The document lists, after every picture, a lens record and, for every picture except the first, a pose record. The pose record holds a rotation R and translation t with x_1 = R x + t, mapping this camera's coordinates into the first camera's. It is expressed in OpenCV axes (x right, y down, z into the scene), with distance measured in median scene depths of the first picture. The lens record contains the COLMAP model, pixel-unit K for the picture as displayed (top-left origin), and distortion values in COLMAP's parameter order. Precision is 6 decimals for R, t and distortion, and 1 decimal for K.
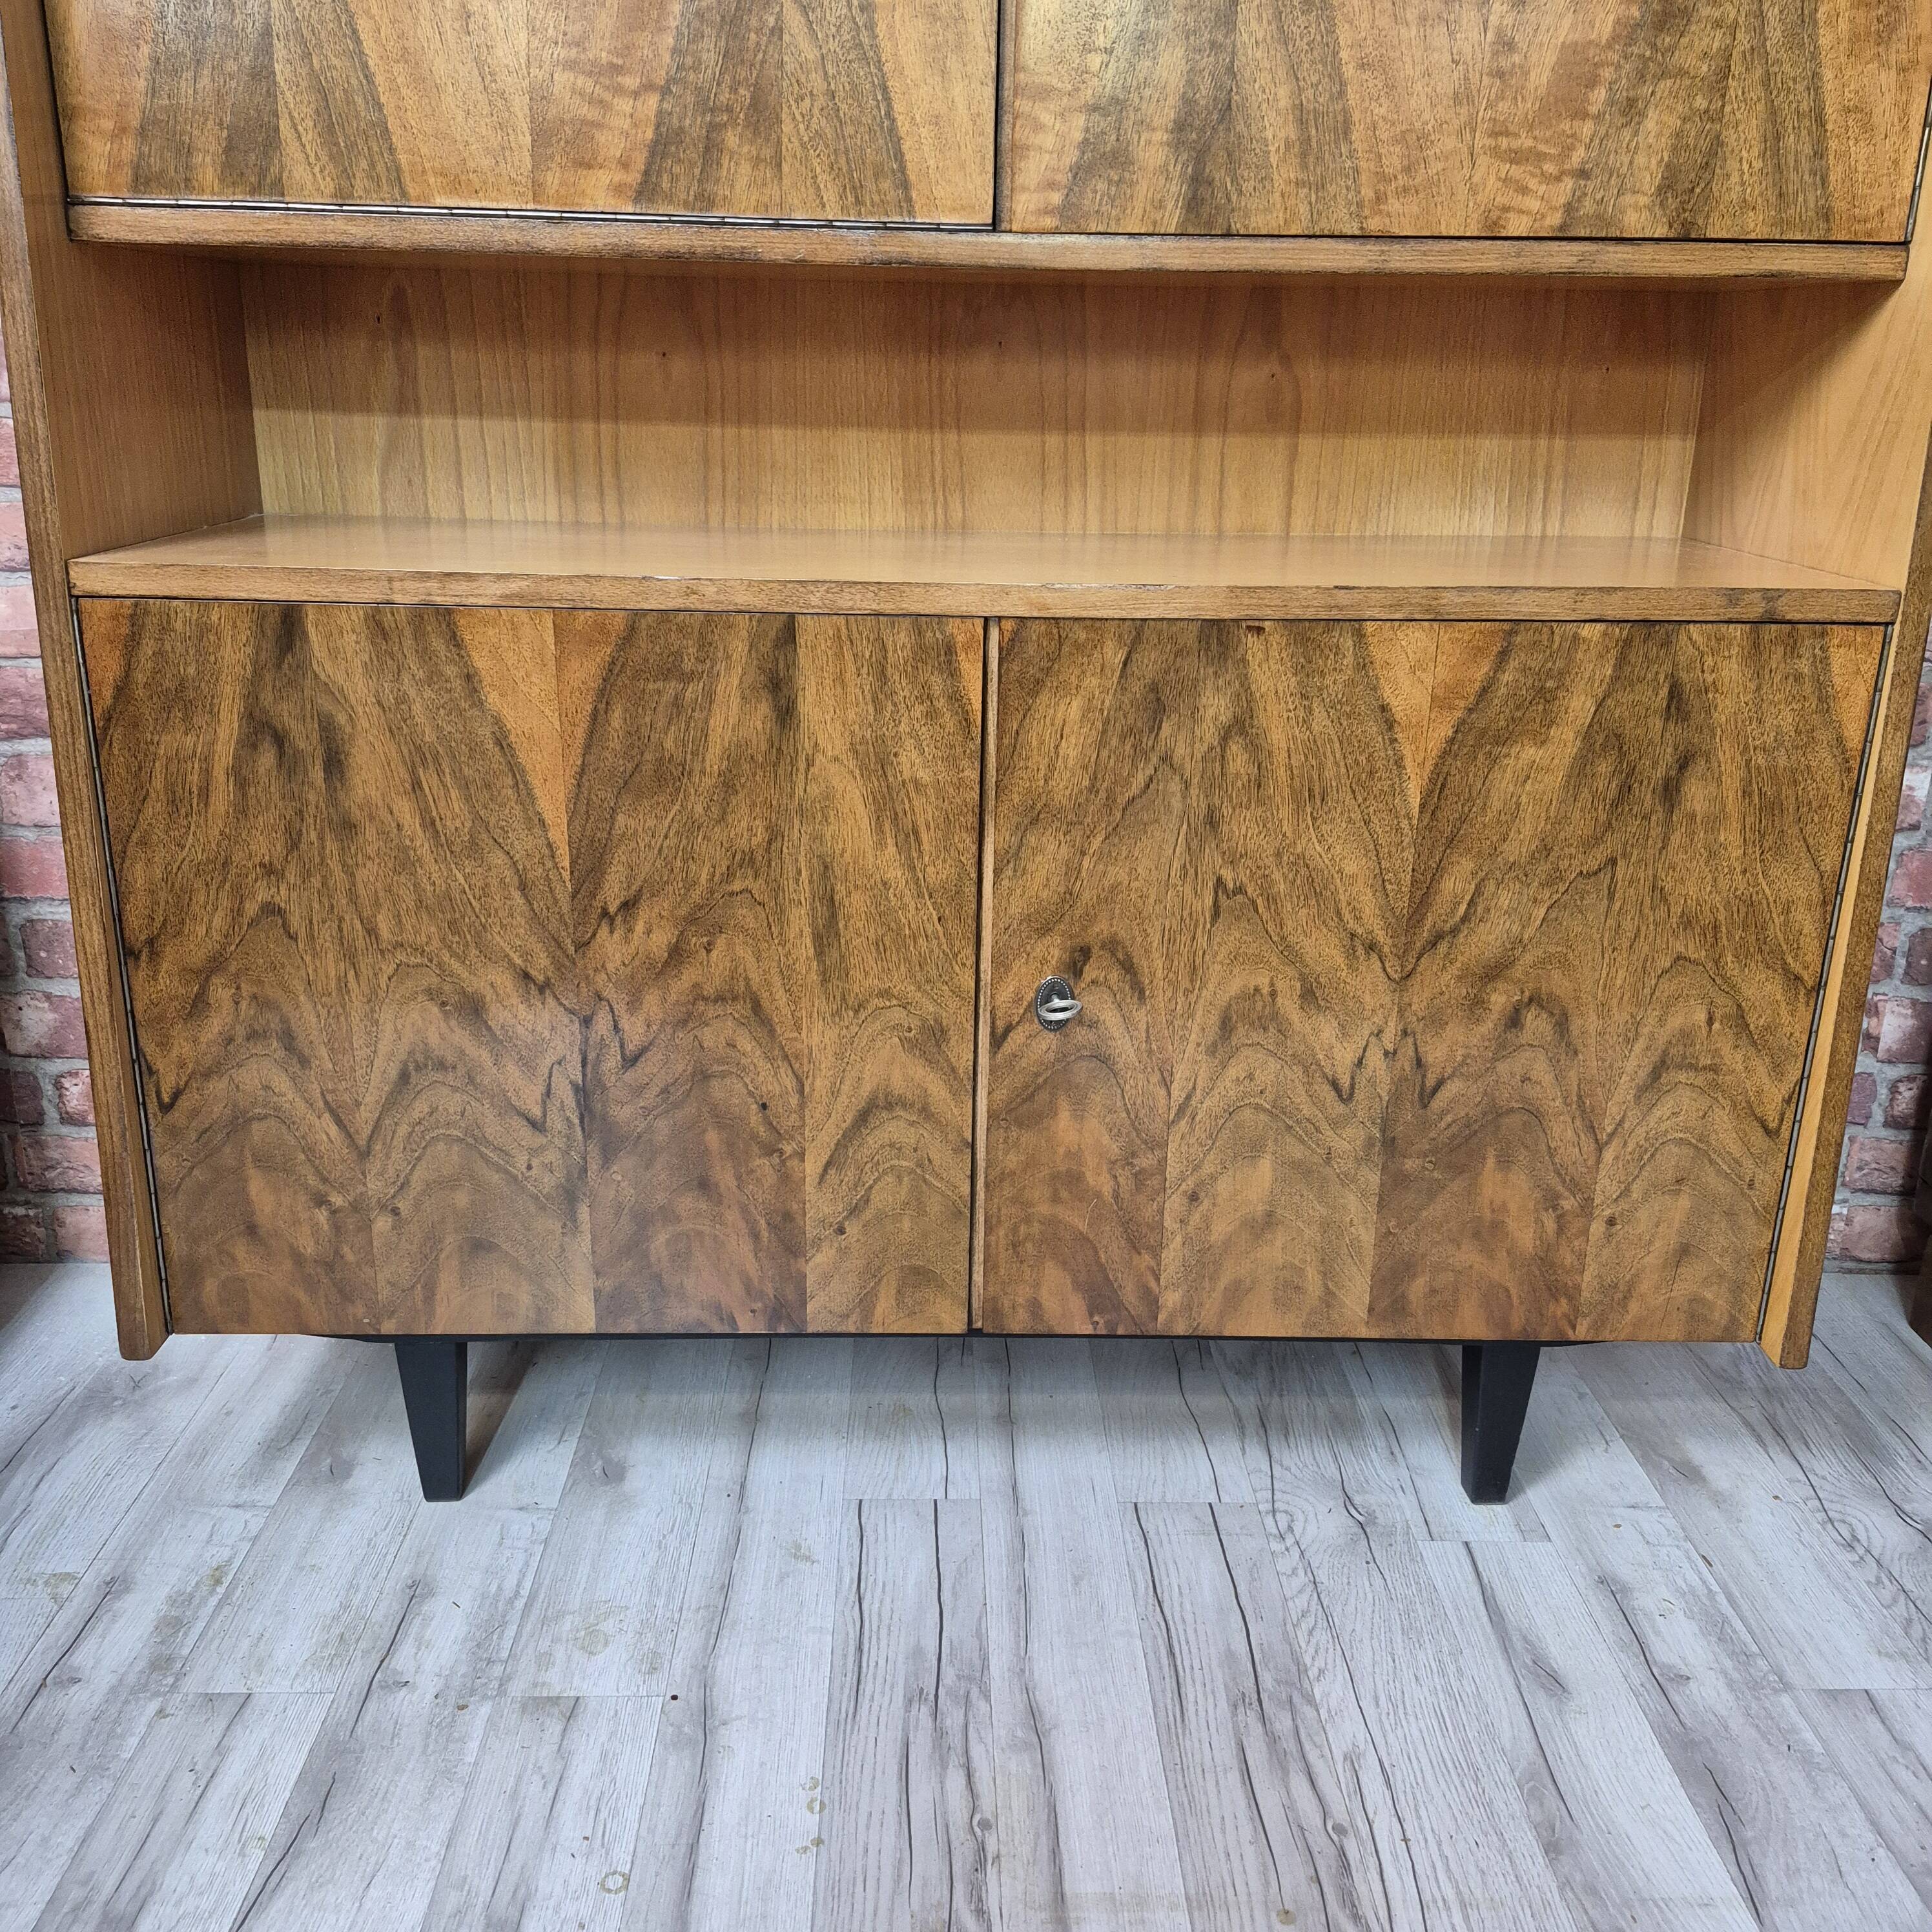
lens RADIAL K [[1789.4, 0, 960.5], [0, 1789.4, 953.5], [0, 0, 1]] dist [0.144133, -0.236485]
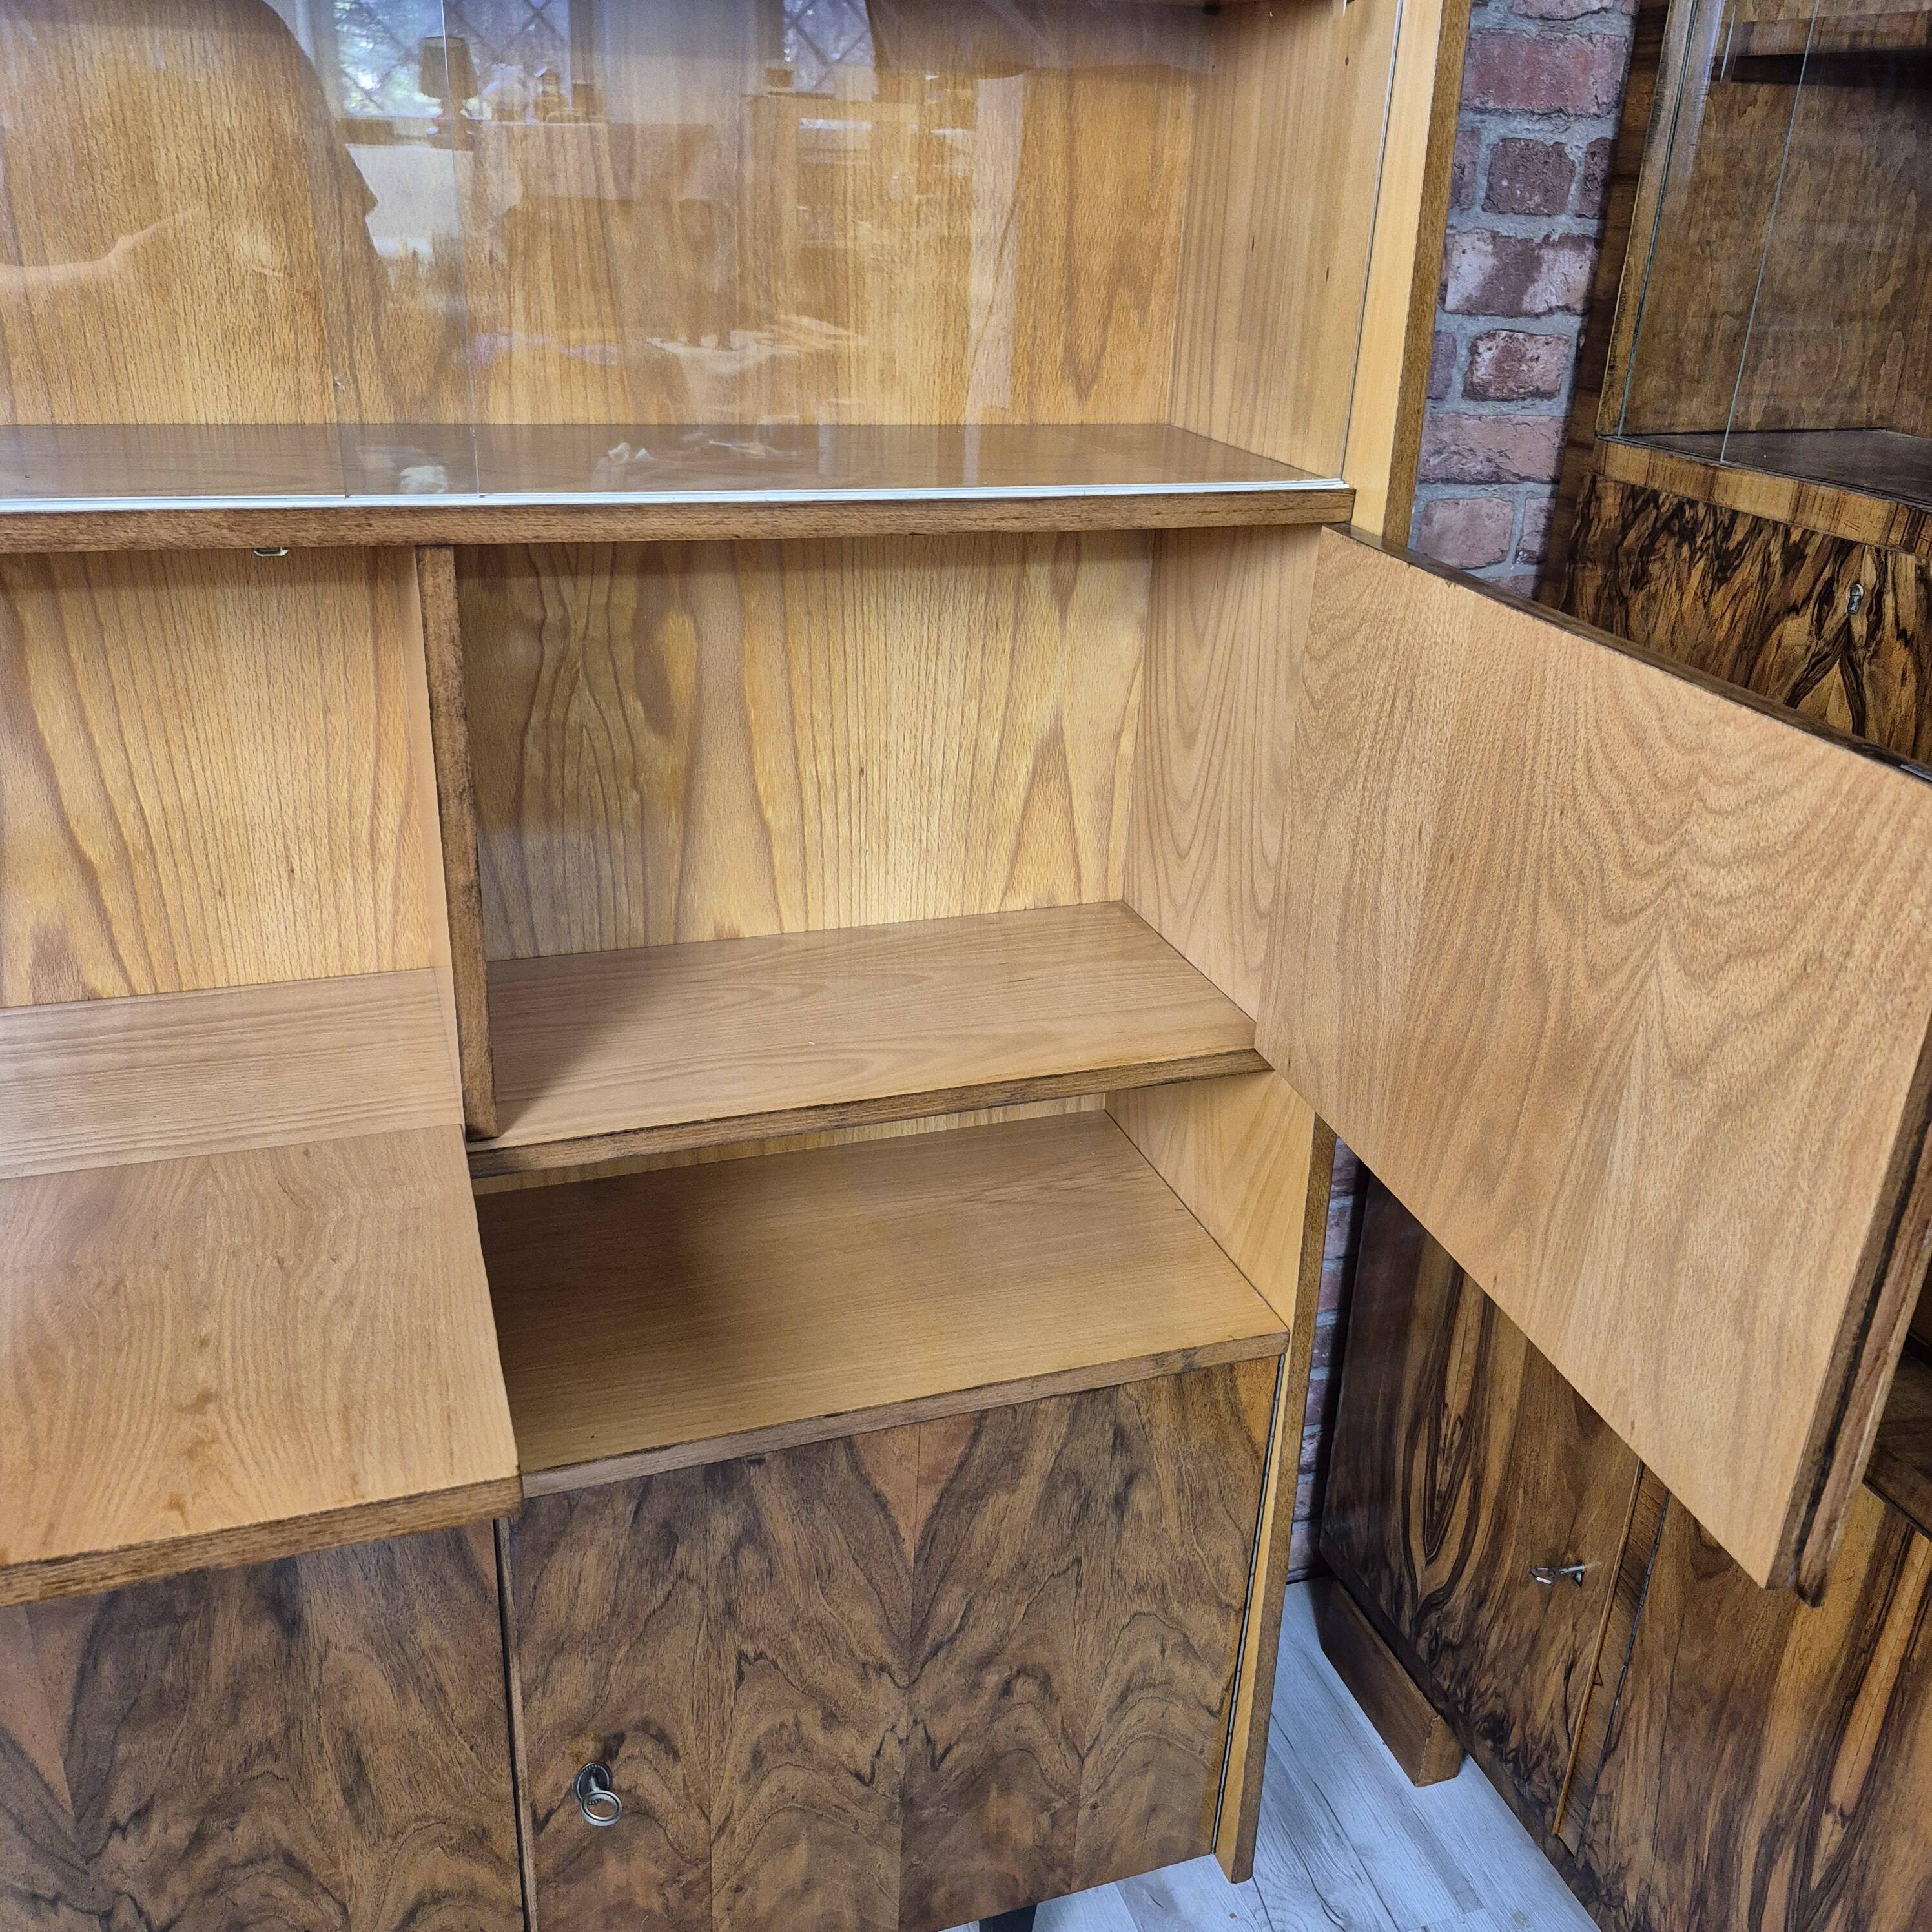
lens RADIAL K [[1790.8, 0, 959.0], [0, 1790.8, 962.8], [0, 0, 1]] dist [0.115932, -0.173676]
pose [[0.952891, -0.106575, 0.283972, 0.005331], [0.073024, 0.989307, 0.126250, -0.566327], [-0.294391, -0.099566, 0.950484, -0.020260]]
